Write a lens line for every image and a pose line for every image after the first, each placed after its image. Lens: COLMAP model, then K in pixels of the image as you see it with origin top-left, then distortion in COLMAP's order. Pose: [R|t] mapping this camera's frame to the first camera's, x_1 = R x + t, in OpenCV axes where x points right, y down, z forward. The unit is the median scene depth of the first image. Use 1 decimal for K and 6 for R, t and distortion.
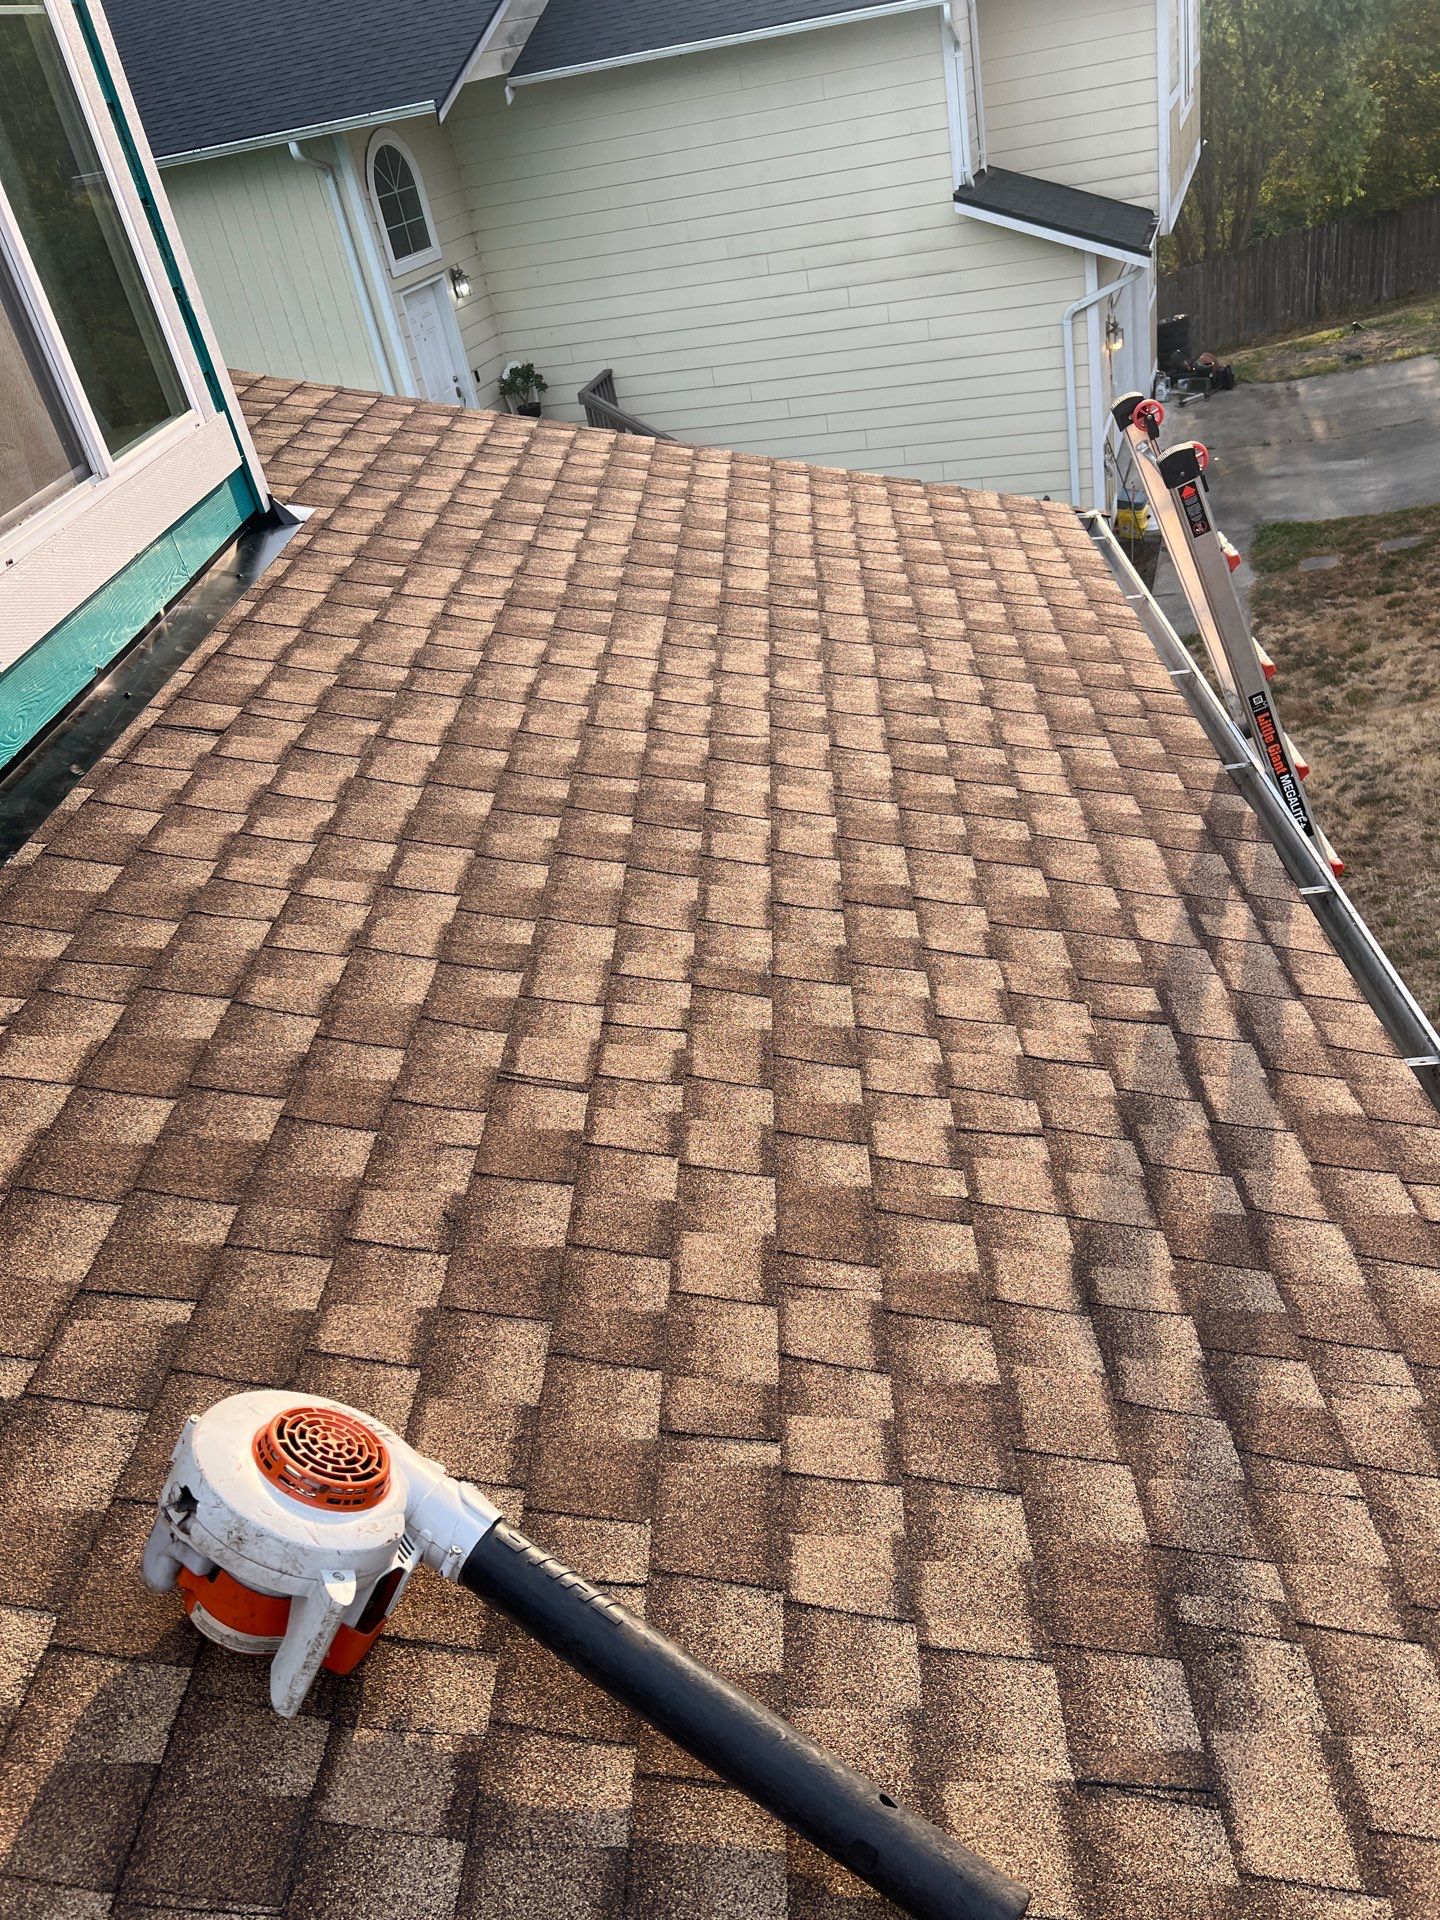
lens RADIAL K [[1438.1, 0, 702.7], [0, 1438.1, 963.6], [0, 0, 1]] dist [0.057999, -0.065136]
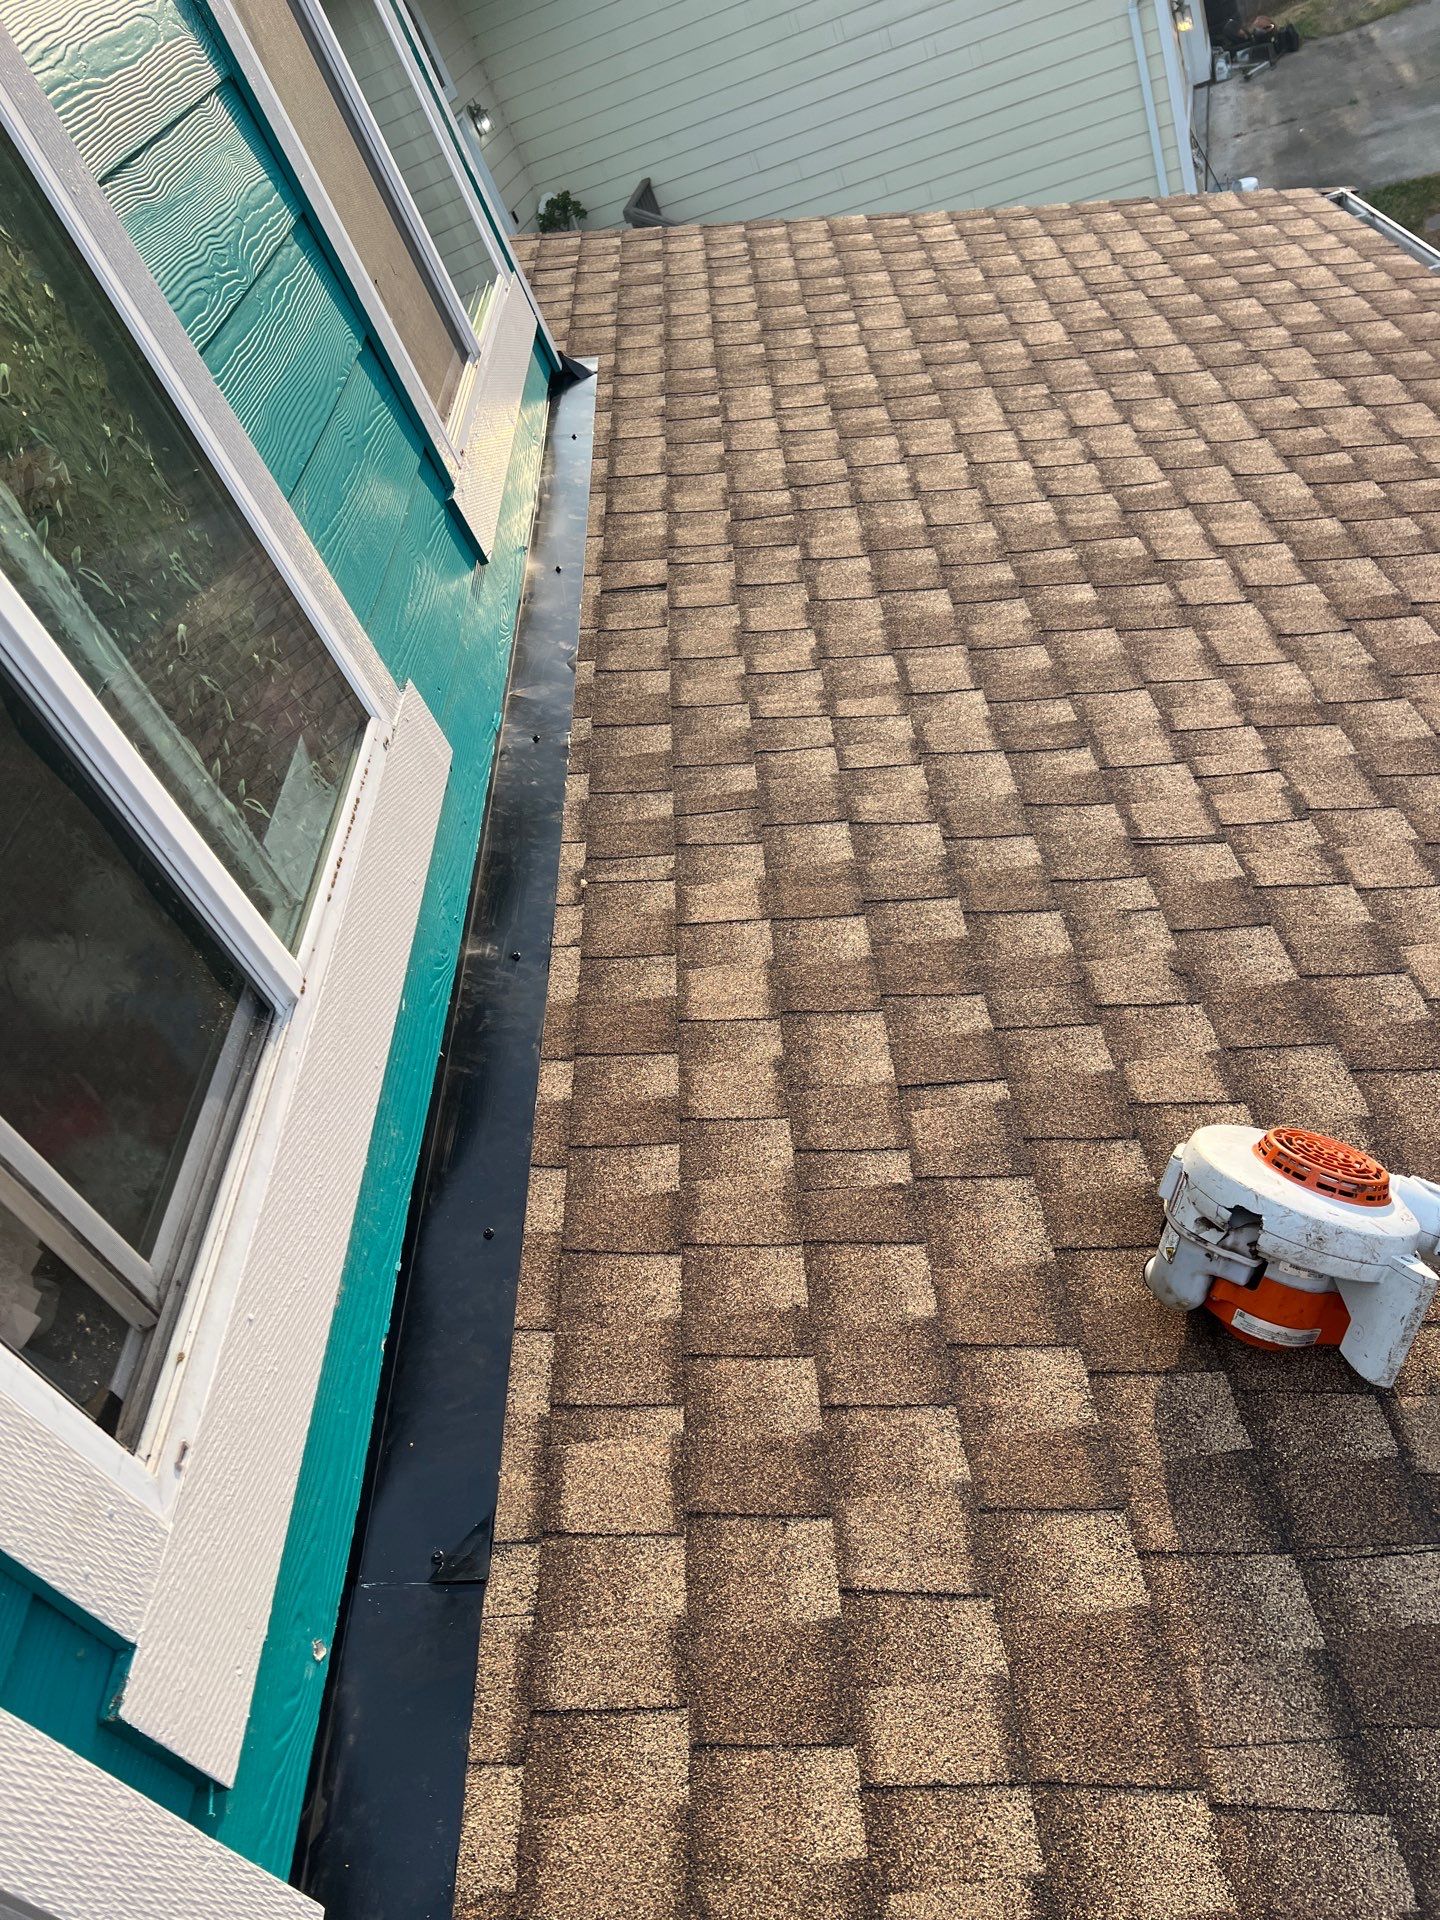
lens RADIAL K [[1438.1, 0, 729.2], [0, 1438.1, 962.3], [0, 0, 1]] dist [0.057999, -0.065136]
pose [[0.979741, -0.182625, -0.082198, -0.257493], [0.190881, 0.975729, 0.107318, -0.002501], [0.060604, -0.120834, 0.990821, -0.031083]]
